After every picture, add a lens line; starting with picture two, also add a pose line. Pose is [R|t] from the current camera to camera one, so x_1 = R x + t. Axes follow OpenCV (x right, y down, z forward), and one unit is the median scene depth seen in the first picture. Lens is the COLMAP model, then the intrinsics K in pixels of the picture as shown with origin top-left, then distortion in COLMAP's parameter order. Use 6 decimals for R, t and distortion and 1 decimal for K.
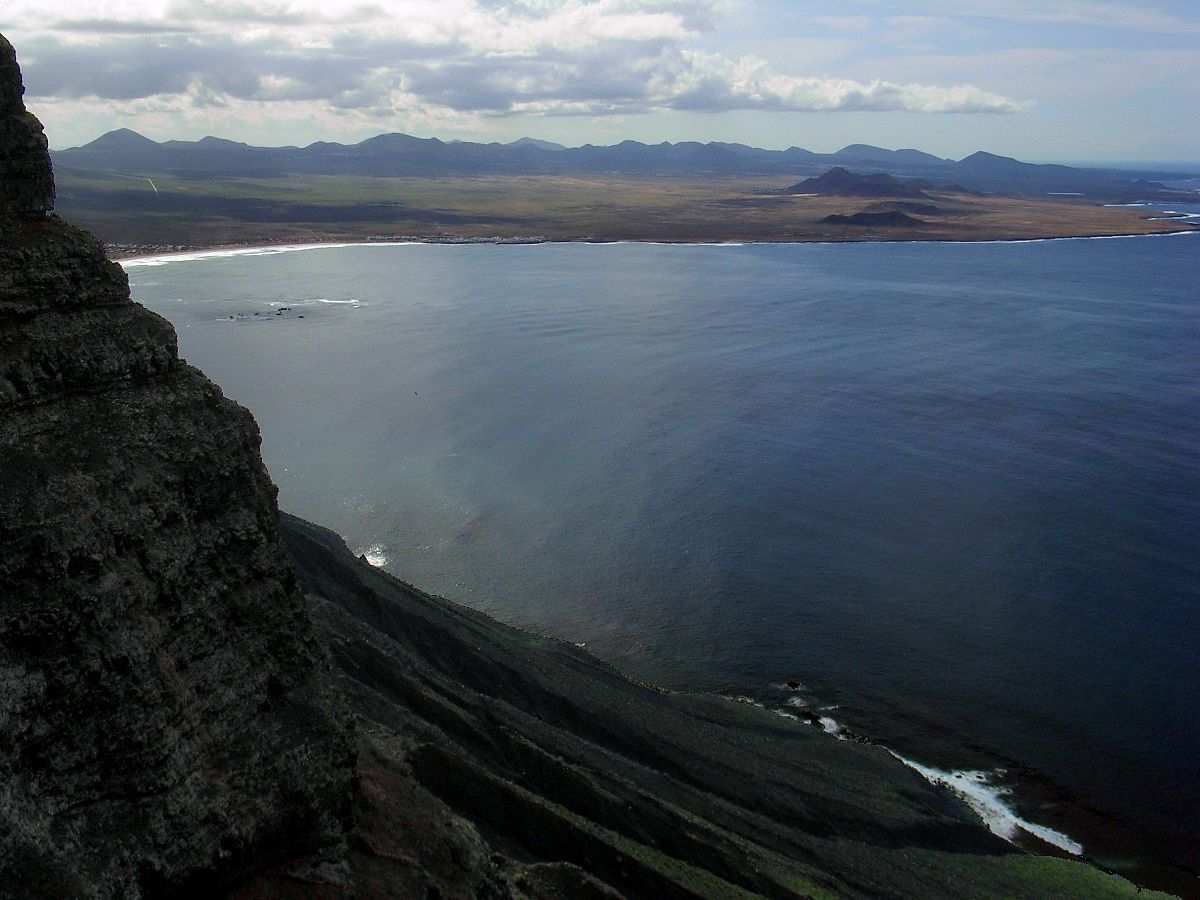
lens RADIAL K [[1661.9, 0, 600.0], [0, 1661.9, 450.0], [0, 0, 1]] dist [0.093385, -0.052668]
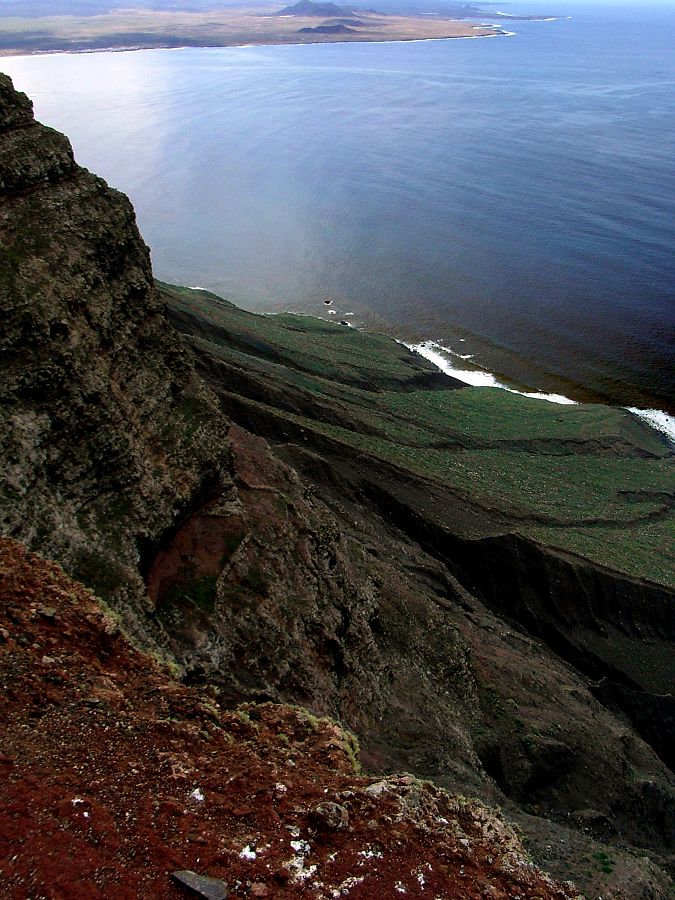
lens RADIAL K [[915.8, 0, 386.9], [0, 915.8, 399.2], [0, 0, 1]] dist [-0.110266, 0.032214]
pose [[0.977196, -0.096936, 0.188923, -0.174353], [0.047036, 0.966431, 0.252585, -0.043399], [-0.207066, -0.237938, 0.948952, 0.221636]]
